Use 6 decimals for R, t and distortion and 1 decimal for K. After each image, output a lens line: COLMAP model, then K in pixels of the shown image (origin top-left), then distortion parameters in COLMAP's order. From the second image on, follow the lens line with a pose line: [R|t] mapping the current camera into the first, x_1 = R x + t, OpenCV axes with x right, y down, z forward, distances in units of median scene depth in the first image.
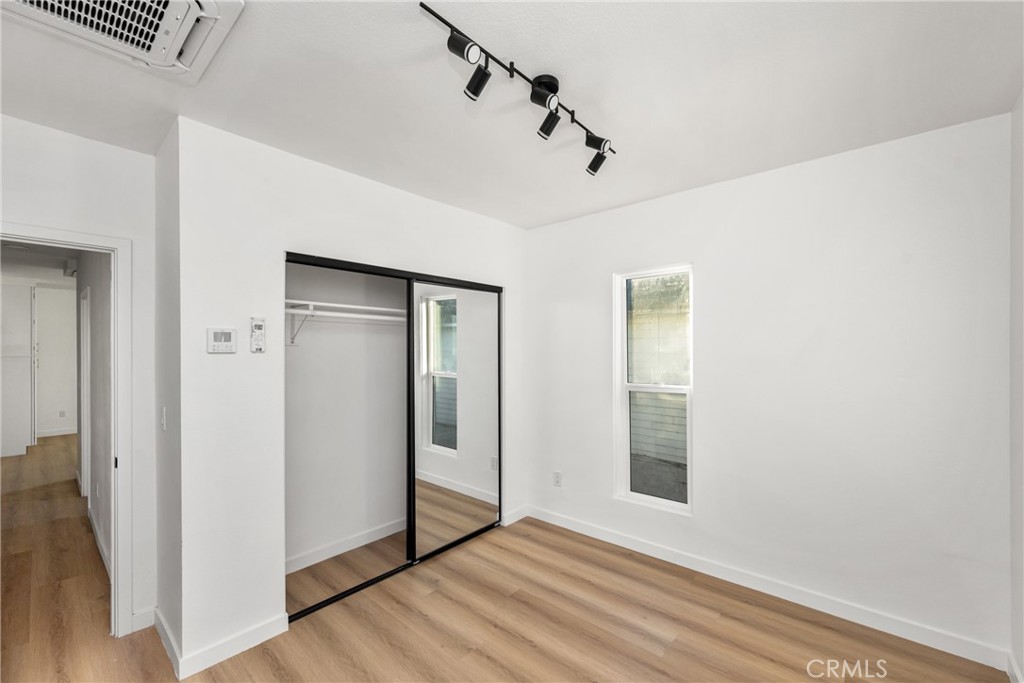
lens RADIAL K [[410.1, 0, 511.3], [0, 410.1, 351.9], [0, 0, 1]] dist [-0.013391, 0.000009]
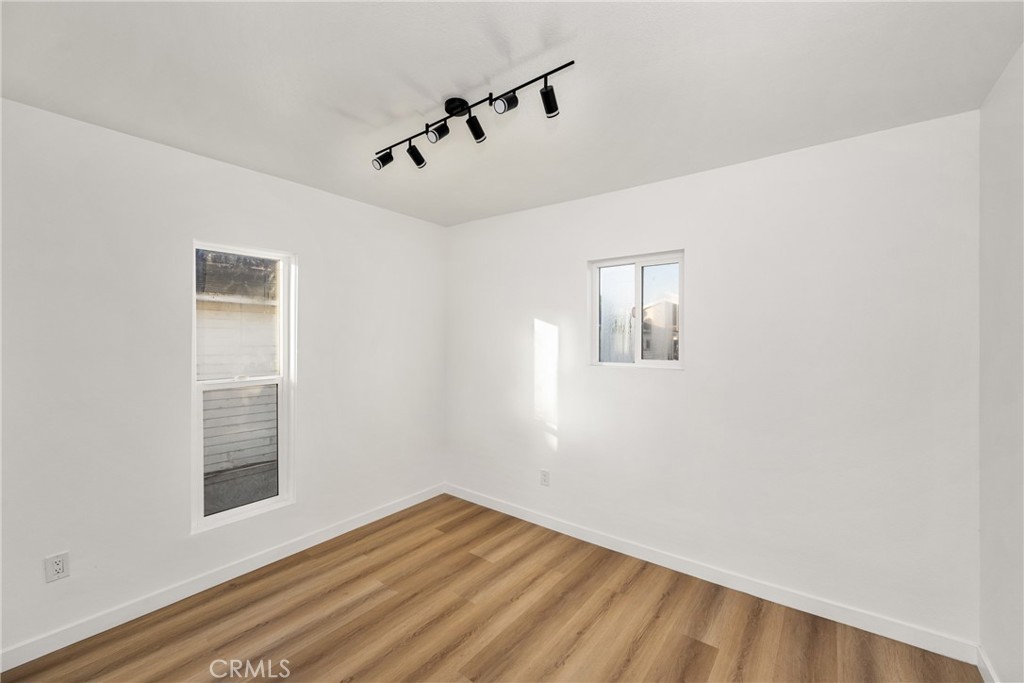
lens RADIAL K [[410.1, 0, 512.0], [0, 410.1, 336.0], [0, 0, 1]] dist [-0.013391, 0.000009]
pose [[-0.053114, 0.000153, 0.998588, -0.621565], [0.005034, 0.999987, 0.000114, -0.009746], [-0.998576, 0.005033, -0.053114, 0.520420]]
